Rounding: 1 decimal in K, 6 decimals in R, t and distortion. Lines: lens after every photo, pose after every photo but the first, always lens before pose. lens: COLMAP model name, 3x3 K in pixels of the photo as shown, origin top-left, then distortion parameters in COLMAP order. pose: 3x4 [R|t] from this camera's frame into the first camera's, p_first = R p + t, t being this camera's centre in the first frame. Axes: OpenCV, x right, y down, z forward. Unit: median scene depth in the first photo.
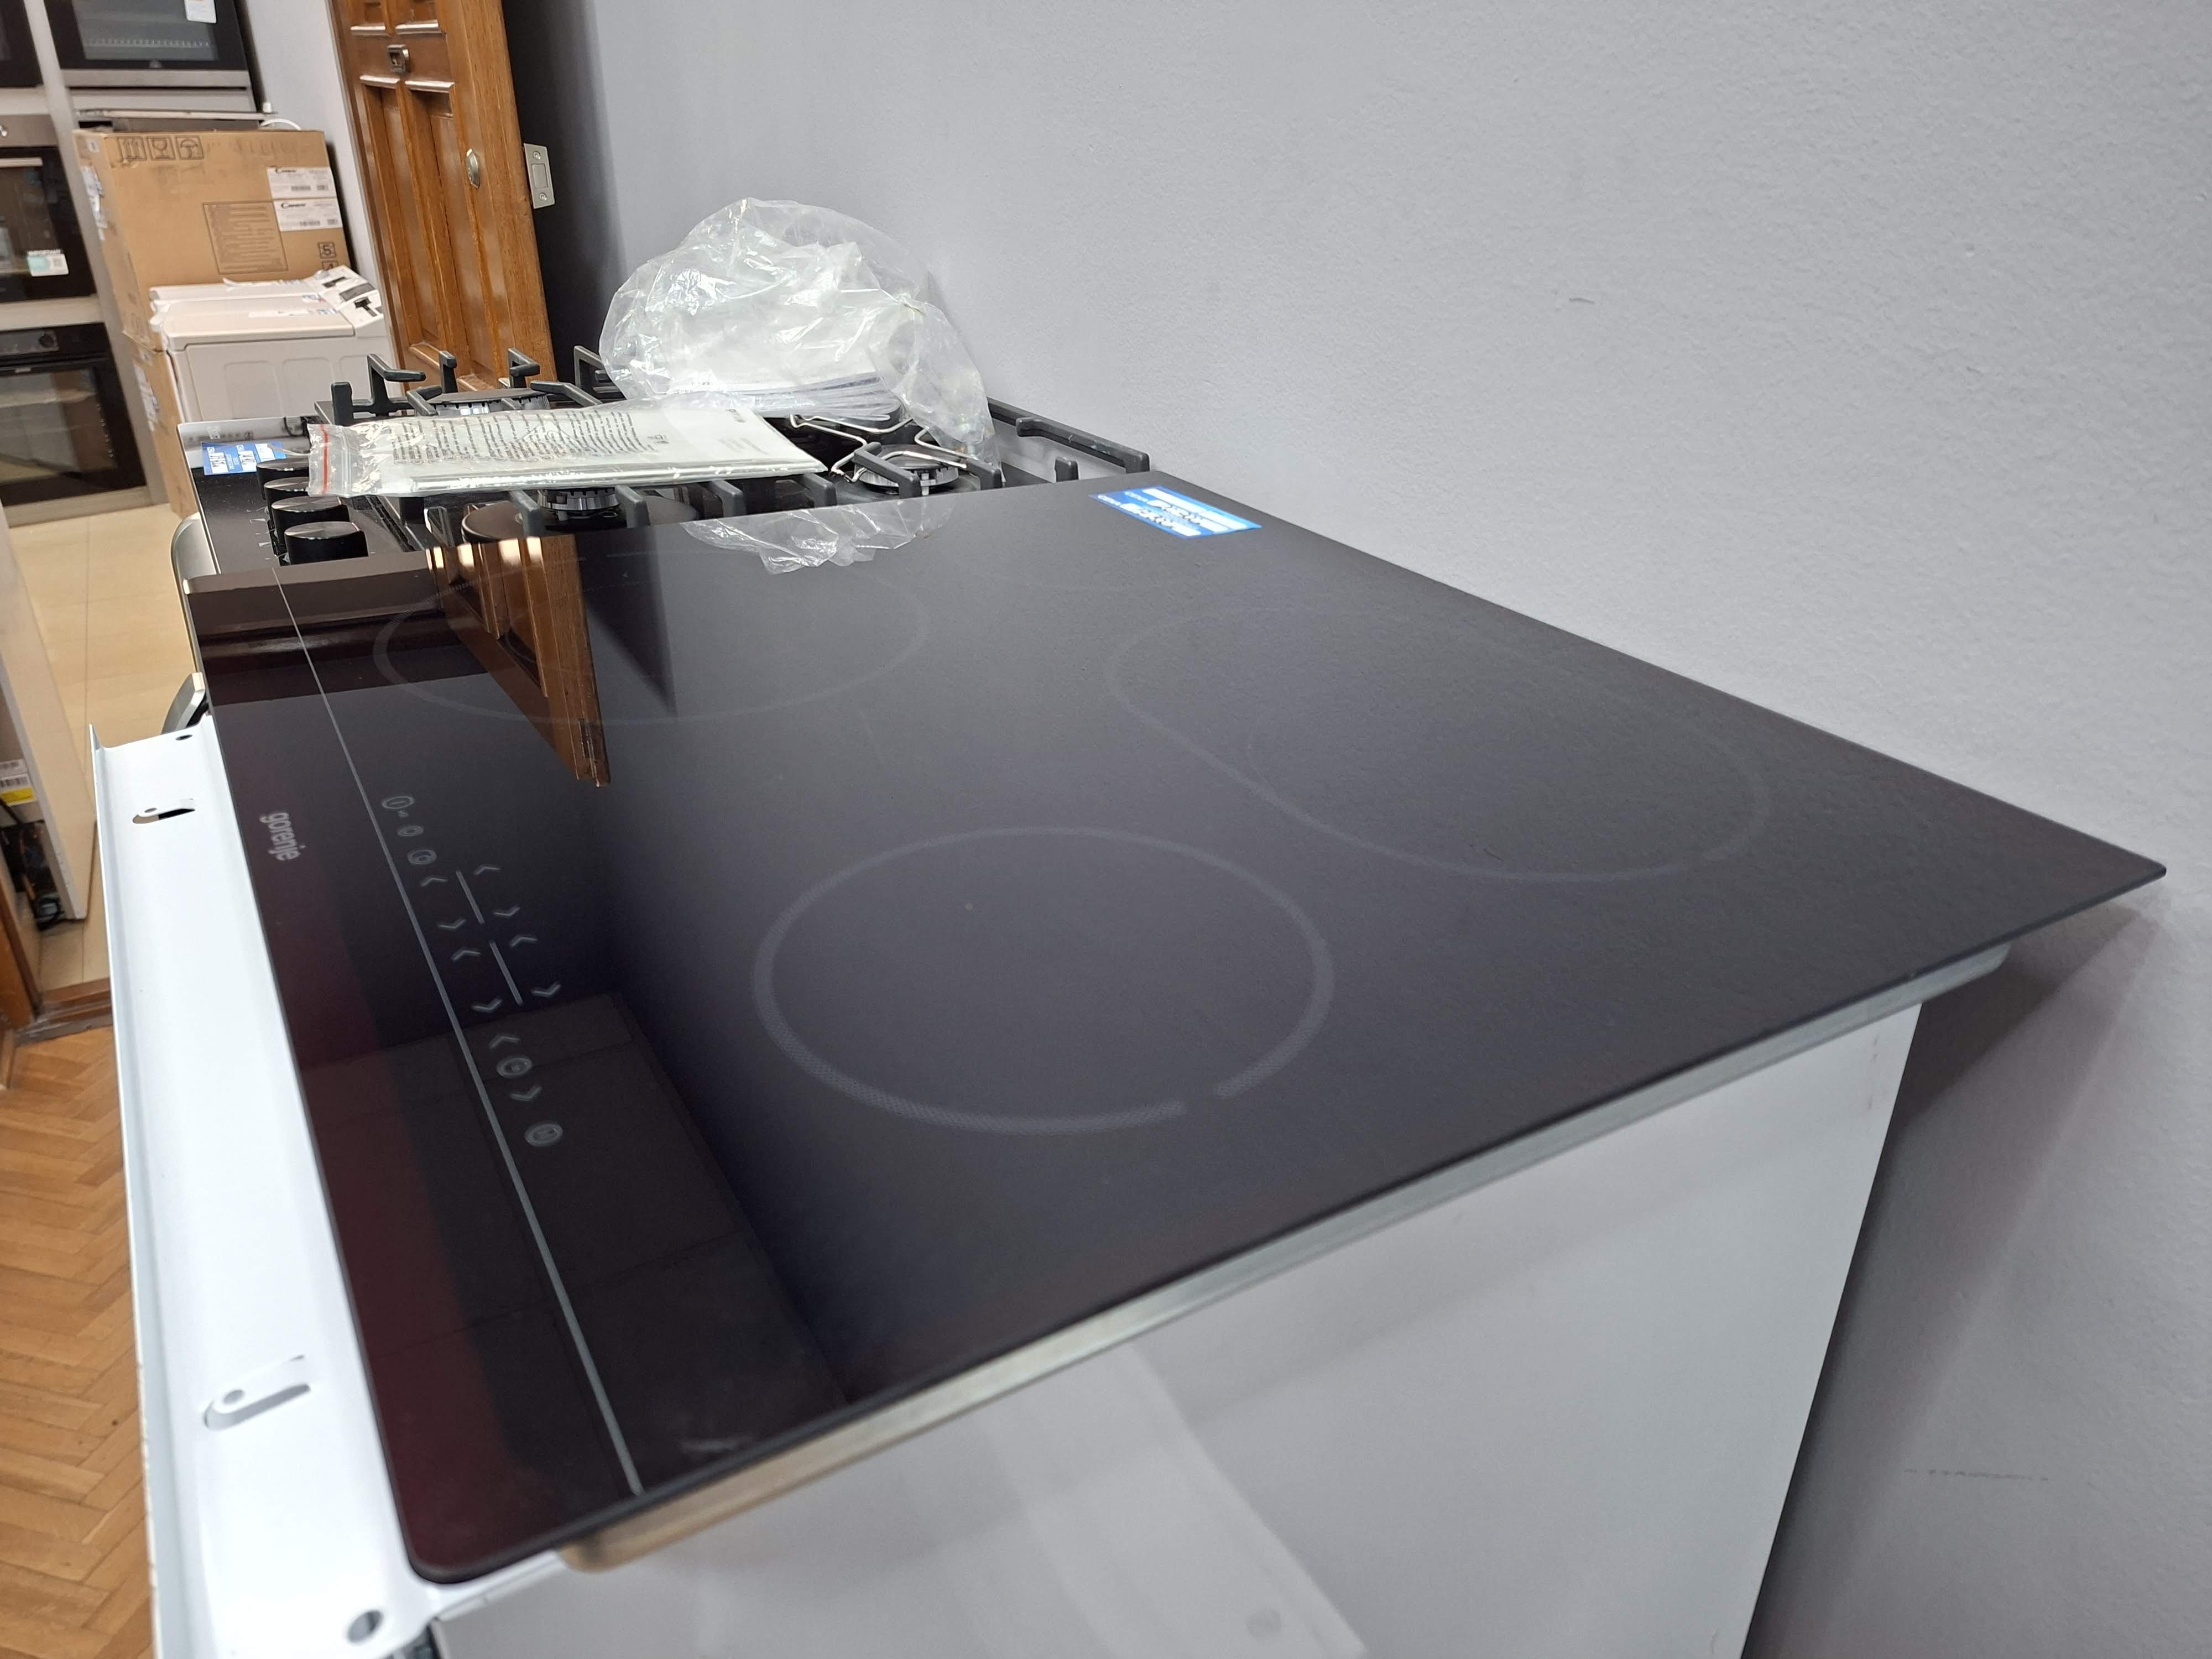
lens RADIAL K [[1576.0, 0, 1105.3], [0, 1576.0, 845.1], [0, 0, 1]] dist [0.000103, -0.005972]
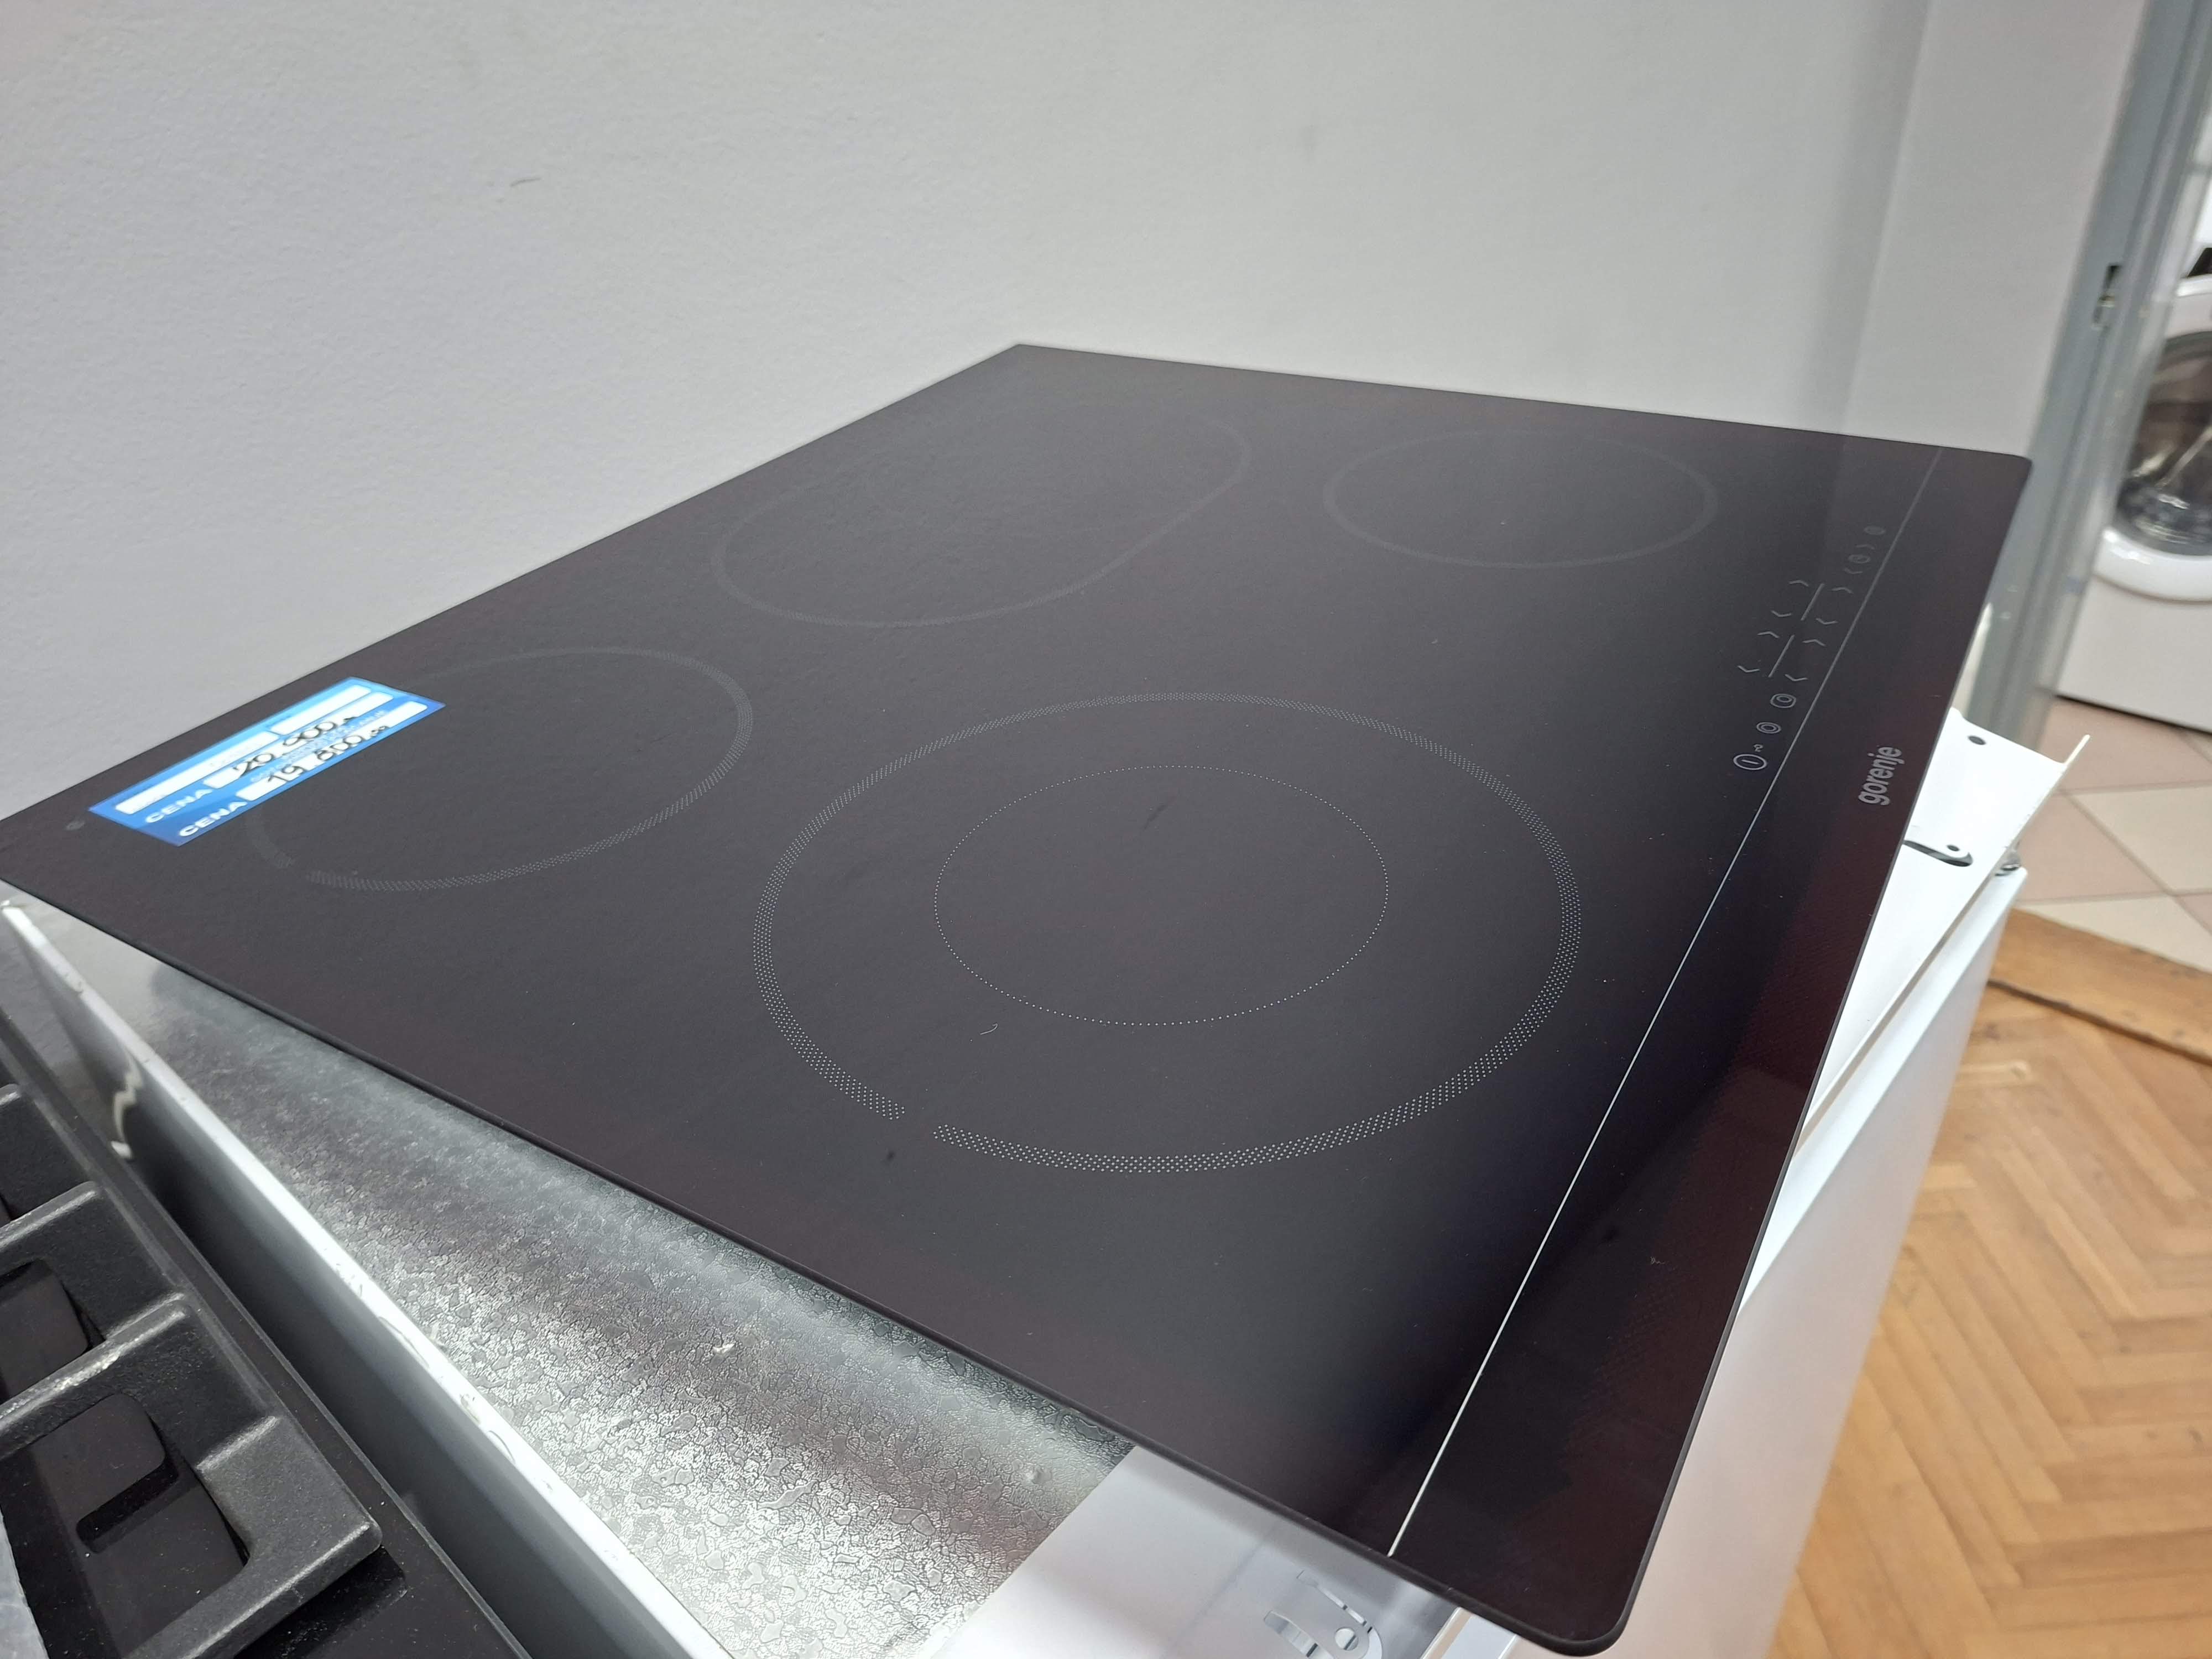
lens RADIAL K [[1576.0, 0, 1095.3], [0, 1576.0, 822.3], [0, 0, 1]] dist [0.000103, -0.005972]
pose [[-0.456043, -0.476161, 0.751861, -0.970401], [0.438310, 0.615089, 0.655400, -0.768535], [-0.774538, 0.628439, -0.071801, 1.362722]]
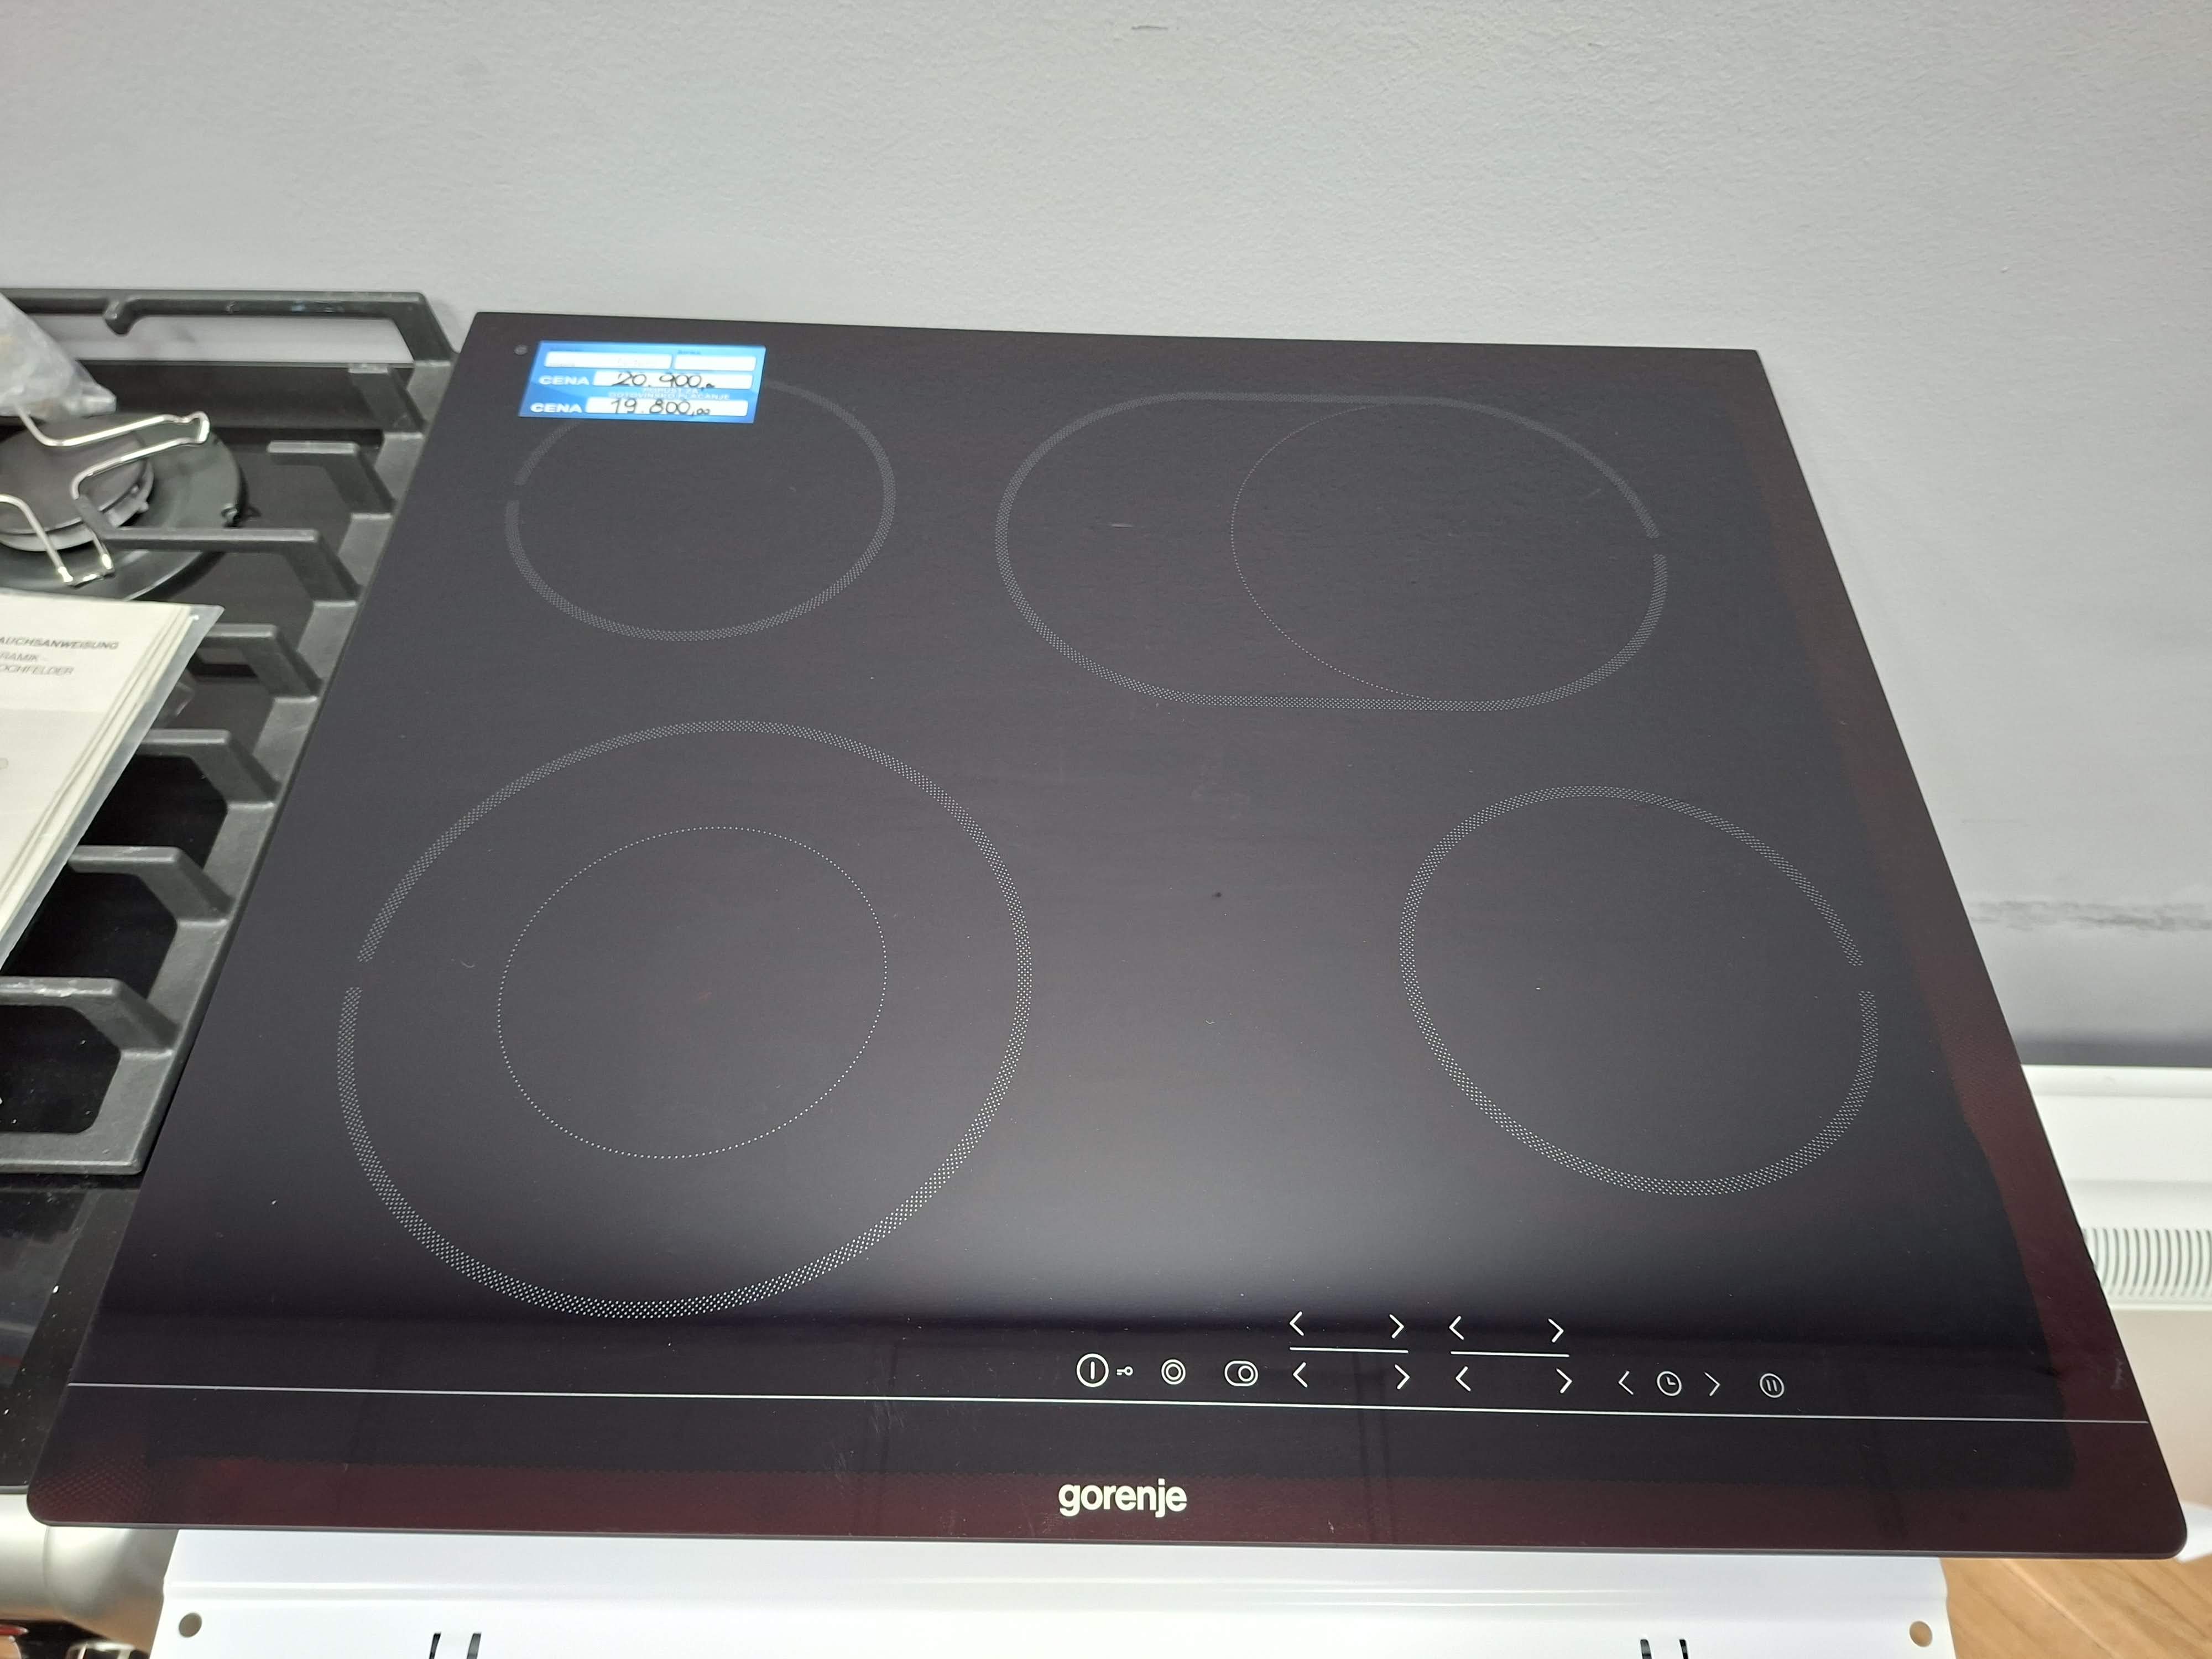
lens RADIAL K [[1576.0, 0, 1122.9], [0, 1576.0, 837.5], [0, 0, 1]] dist [0.000103, -0.005972]
pose [[0.518514, -0.704648, 0.484370, -0.649008], [0.363380, 0.694361, 0.621143, -0.775851], [-0.774014, -0.146061, 0.616091, 0.468750]]
